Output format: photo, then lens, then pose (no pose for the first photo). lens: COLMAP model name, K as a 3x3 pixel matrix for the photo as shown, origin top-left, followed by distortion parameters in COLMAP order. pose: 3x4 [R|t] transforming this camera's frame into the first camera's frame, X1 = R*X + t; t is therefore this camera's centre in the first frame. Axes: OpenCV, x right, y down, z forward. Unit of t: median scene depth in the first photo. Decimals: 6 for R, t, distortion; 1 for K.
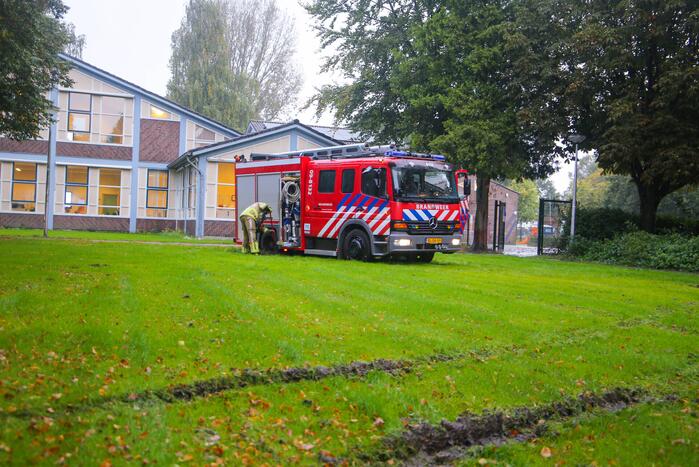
lens RADIAL K [[776.4, 0, 349.5], [0, 776.4, 233.5], [0, 0, 1]] dist [0.069569, 0.001964]
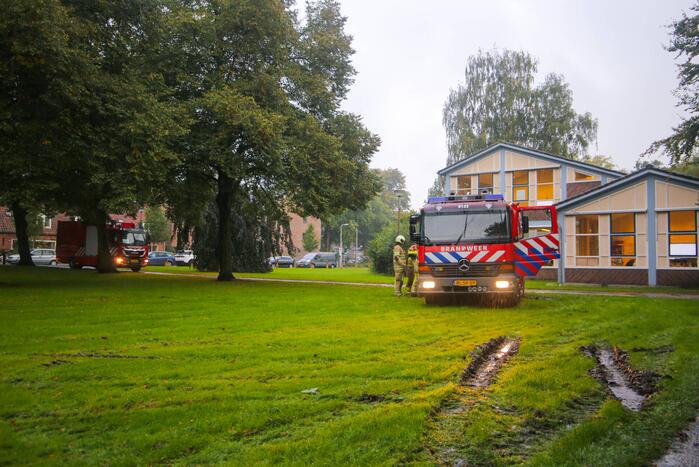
lens RADIAL K [[626.8, 0, 349.5], [0, 626.8, 233.5], [0, 0, 1]] dist [0.002141, 0.002668]
pose [[0.548613, -0.073285, -0.832858, 0.645027], [0.004393, 0.996390, -0.084781, 0.012597], [0.836065, 0.042853, 0.546955, 0.412916]]
